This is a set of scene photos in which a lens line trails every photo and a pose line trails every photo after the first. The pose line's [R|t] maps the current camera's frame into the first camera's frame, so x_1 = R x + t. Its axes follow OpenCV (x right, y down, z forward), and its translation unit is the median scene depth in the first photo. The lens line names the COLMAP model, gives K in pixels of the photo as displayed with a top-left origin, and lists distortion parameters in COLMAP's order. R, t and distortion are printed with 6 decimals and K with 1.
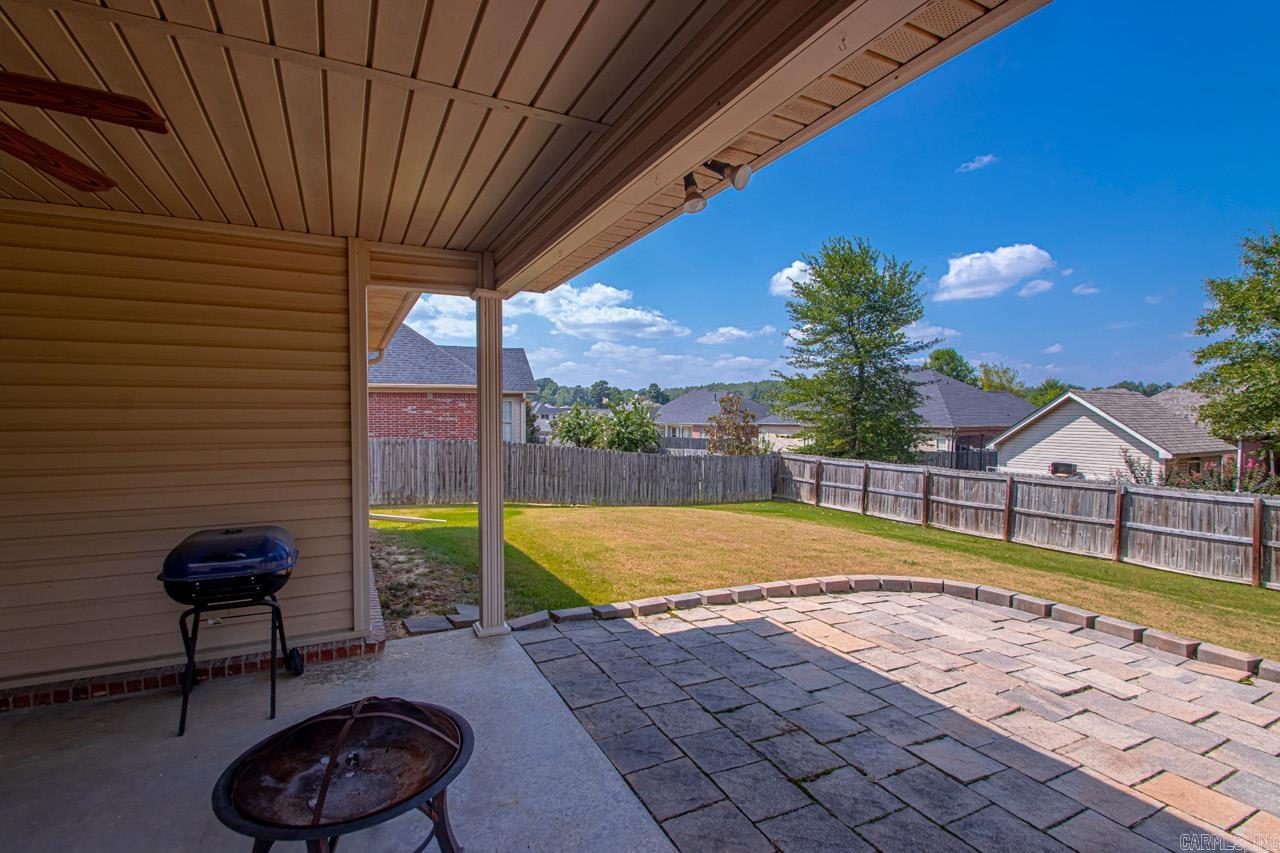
lens RADIAL K [[595.0, 0, 647.7], [0, 595.0, 428.1], [0, 0, 1]] dist [0.014230, -0.015036]
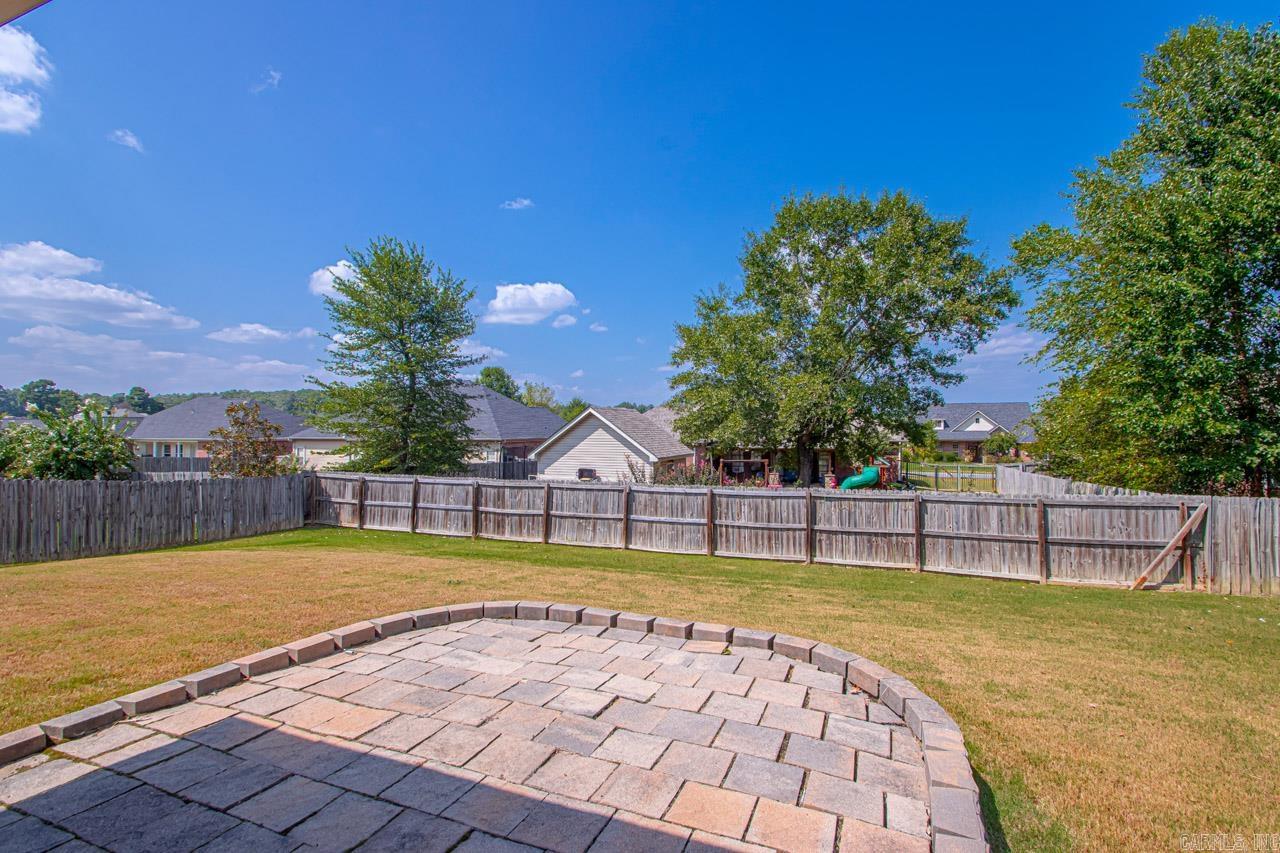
lens RADIAL K [[595.0, 0, 652.3], [0, 595.0, 434.7], [0, 0, 1]] dist [0.014230, -0.015036]
pose [[0.751779, -0.005916, 0.659389, 0.034593], [0.014015, 0.999877, -0.007008, 0.002632], [-0.659267, 0.014510, 0.751769, 0.053776]]
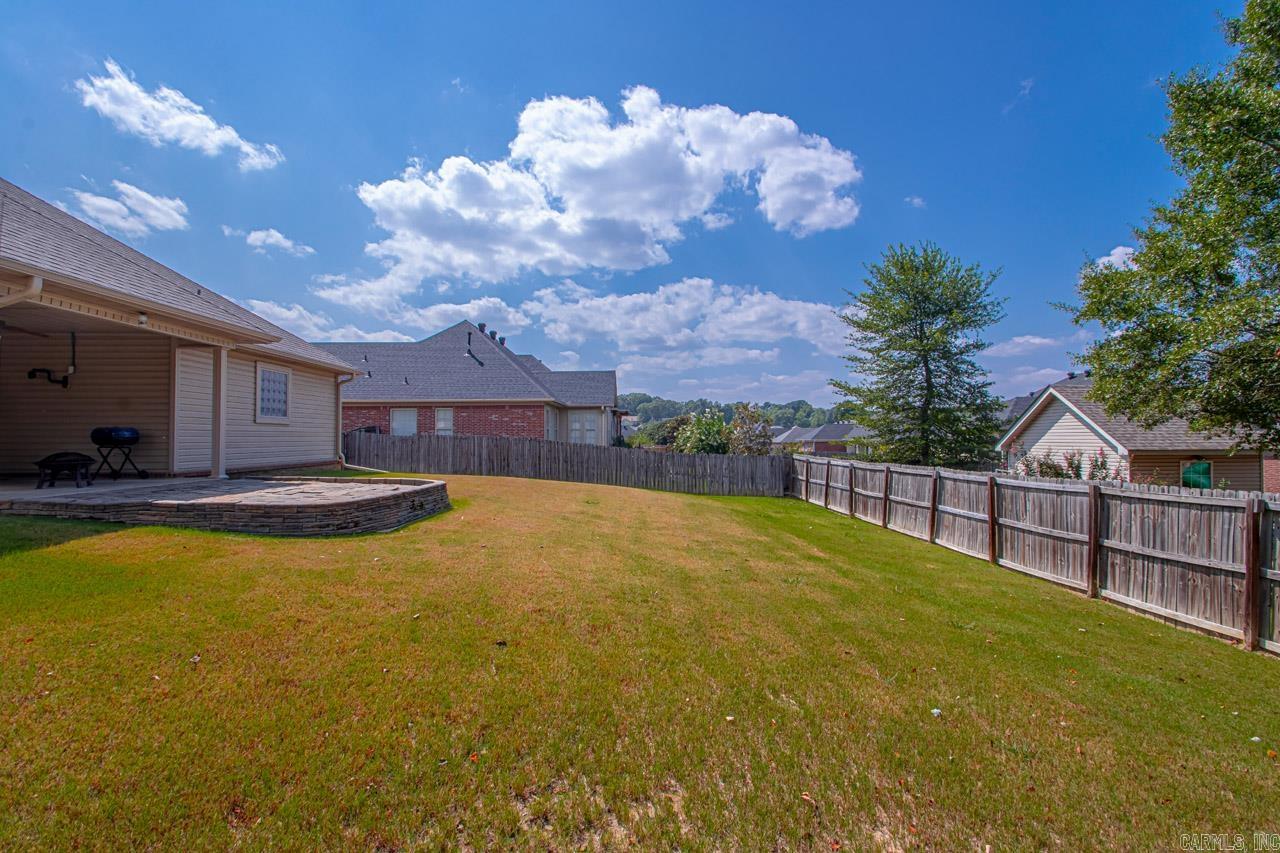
lens RADIAL K [[595.0, 0, 651.6], [0, 595.0, 449.8], [0, 0, 1]] dist [0.014230, -0.015036]
pose [[0.906738, 0.007440, -0.421628, 0.692783], [-0.009028, 0.999958, -0.001768, 0.058653], [0.421597, 0.005410, 0.906767, -0.142340]]
